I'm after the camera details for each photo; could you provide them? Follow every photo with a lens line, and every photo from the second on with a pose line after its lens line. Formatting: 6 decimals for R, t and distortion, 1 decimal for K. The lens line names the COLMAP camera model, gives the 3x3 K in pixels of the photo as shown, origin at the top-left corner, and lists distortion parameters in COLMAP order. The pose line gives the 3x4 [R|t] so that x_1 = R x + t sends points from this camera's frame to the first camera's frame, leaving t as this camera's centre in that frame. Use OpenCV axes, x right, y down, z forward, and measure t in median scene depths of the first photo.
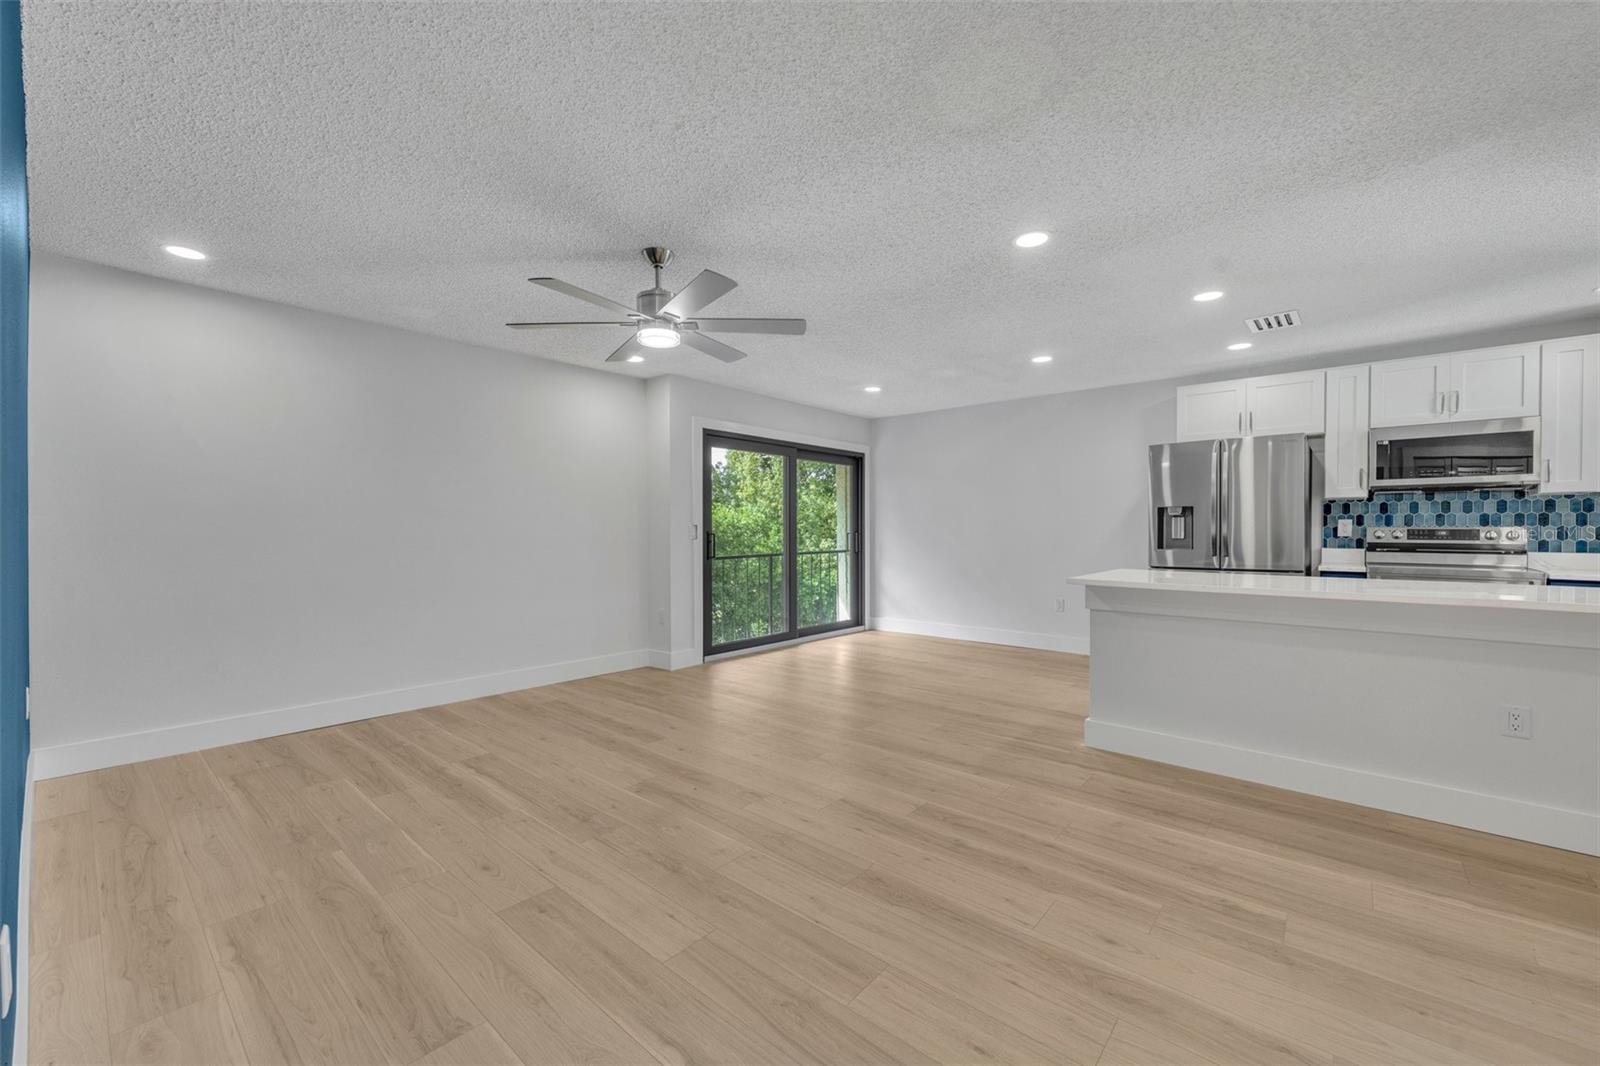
lens RADIAL K [[633.2, 0, 794.6], [0, 633.2, 535.2], [0, 0, 1]] dist [-0.000371, 0.000039]
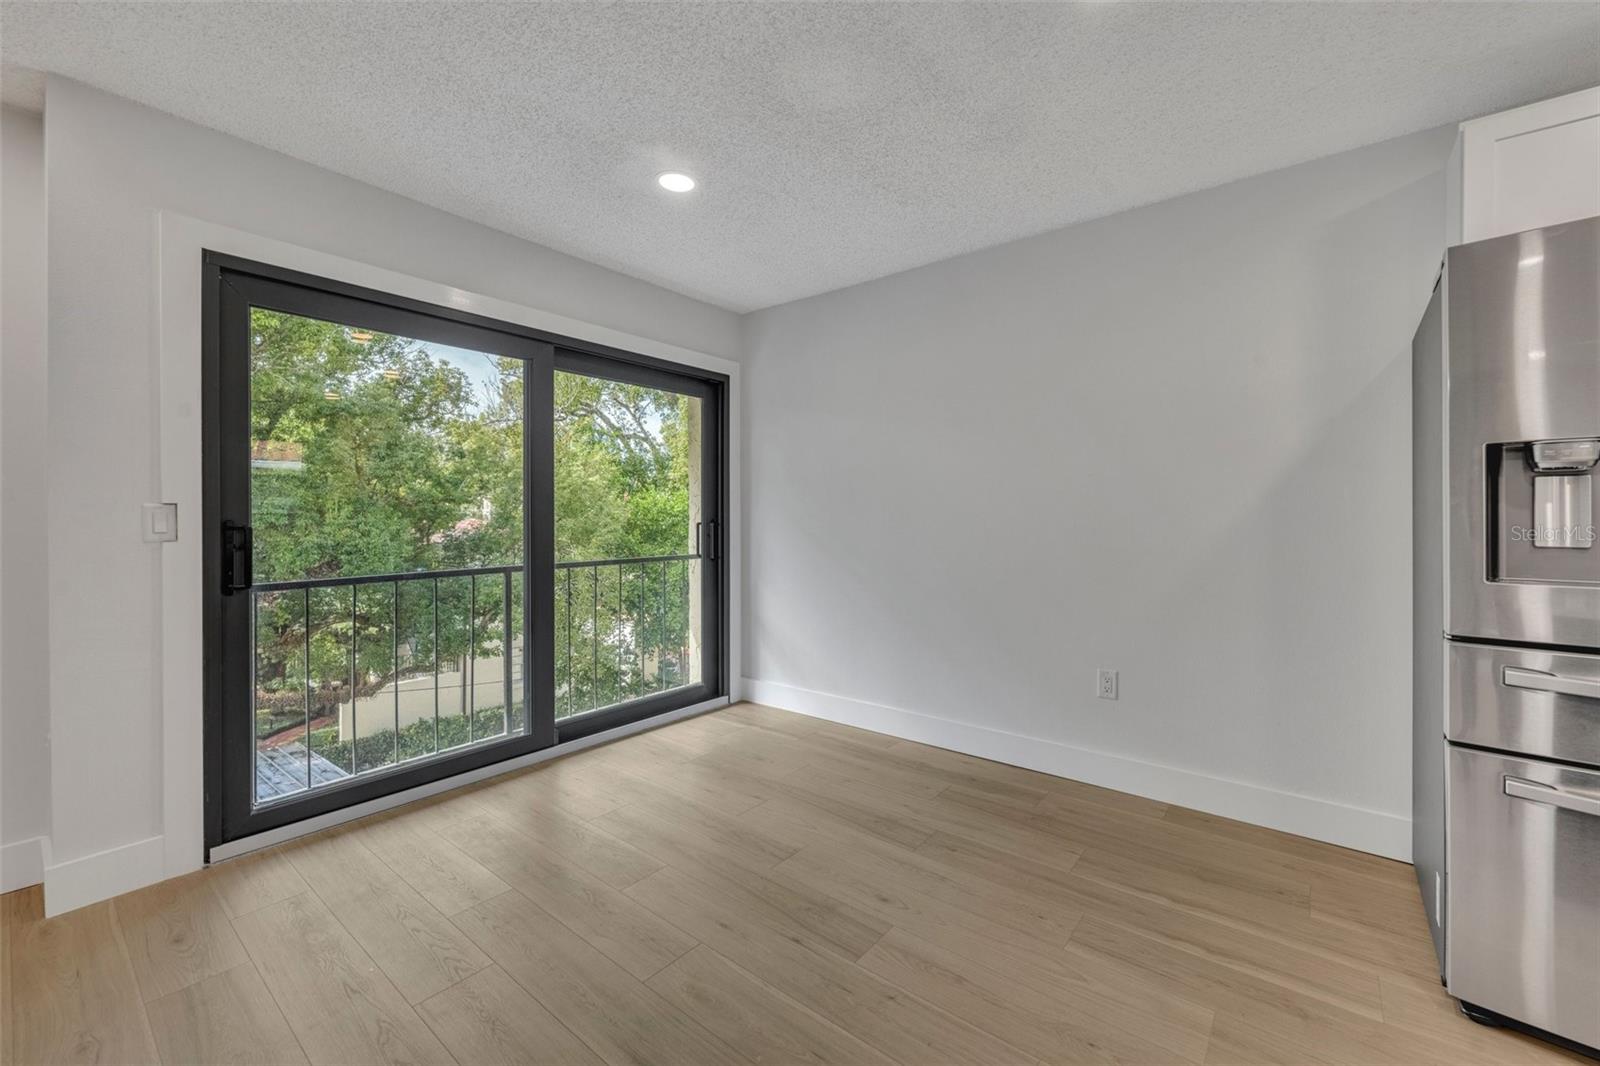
lens RADIAL K [[640.7, 0, 791.2], [0, 640.7, 520.5], [0, 0, 1]] dist [-0.000124, 0.000016]
pose [[0.999614, 0.001333, 0.027743, 0.327205], [-0.001221, 0.999991, -0.004043, -0.007651], [-0.027748, 0.004007, 0.999607, 1.006271]]
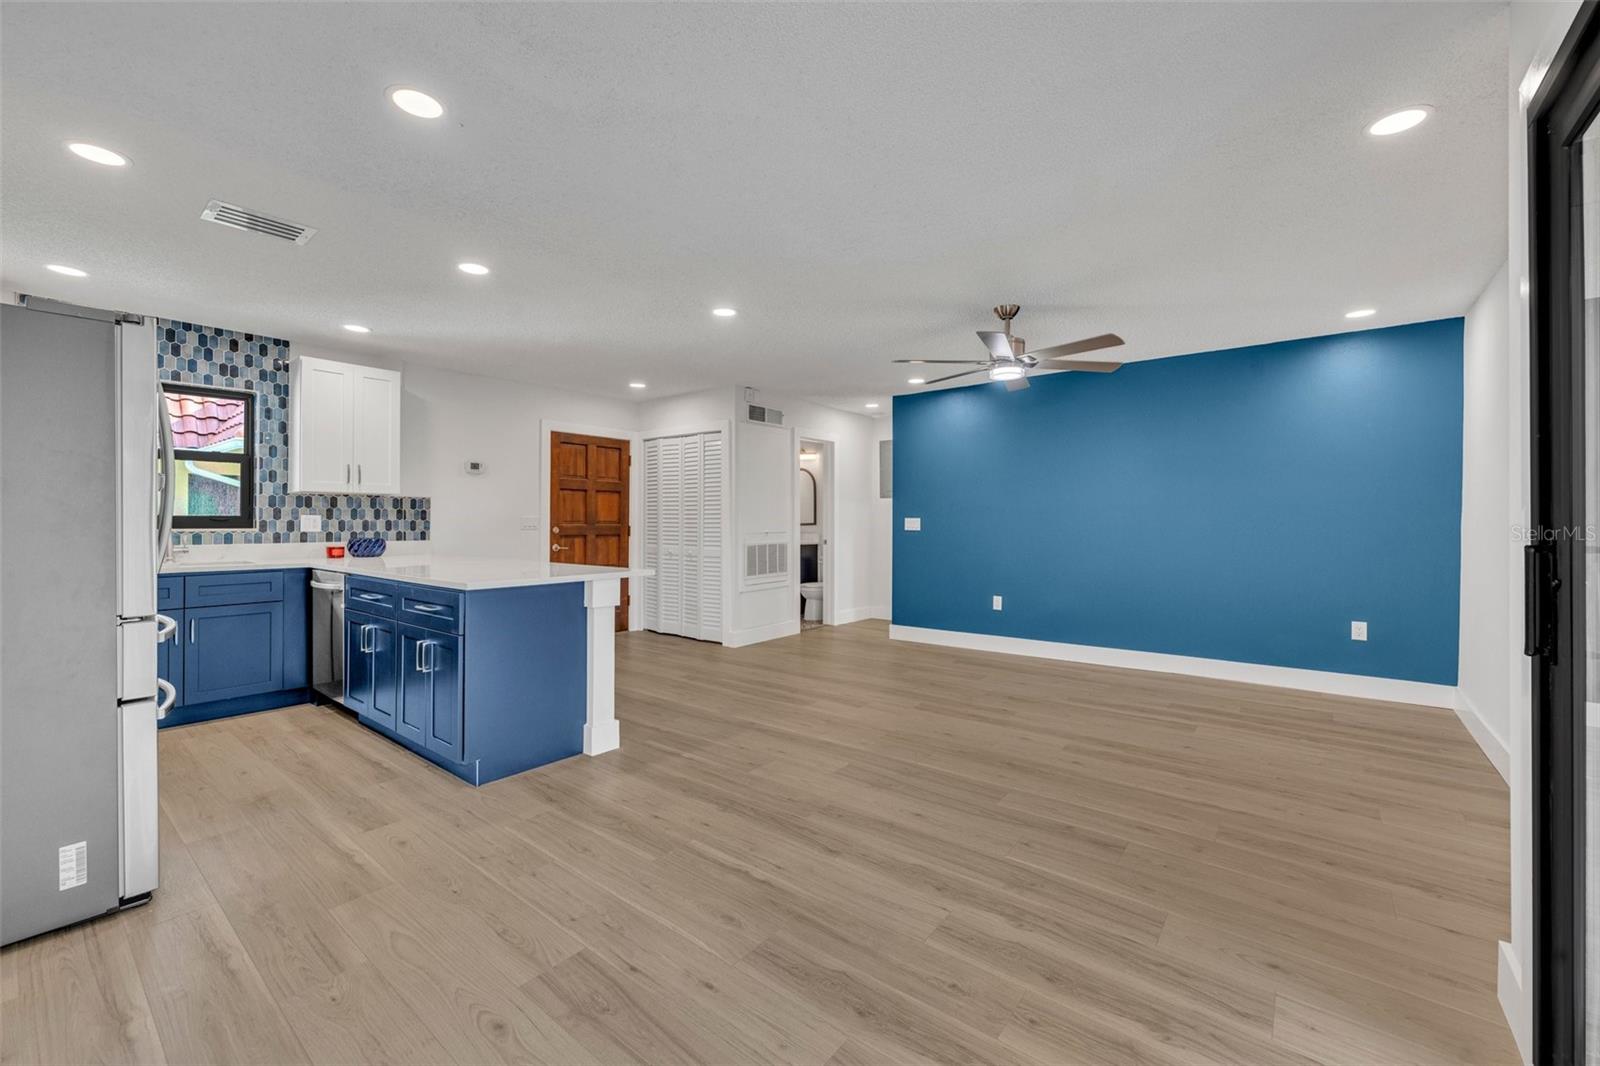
lens RADIAL K [[640.7, 0, 791.2], [0, 640.7, 520.5], [0, 0, 1]] dist [-0.000124, 0.000016]
pose [[-0.999280, -0.000550, -0.037924, 0.240839], [-0.000832, 0.999972, 0.007430, -0.022341], [0.037919, 0.007457, -0.999253, 2.051295]]
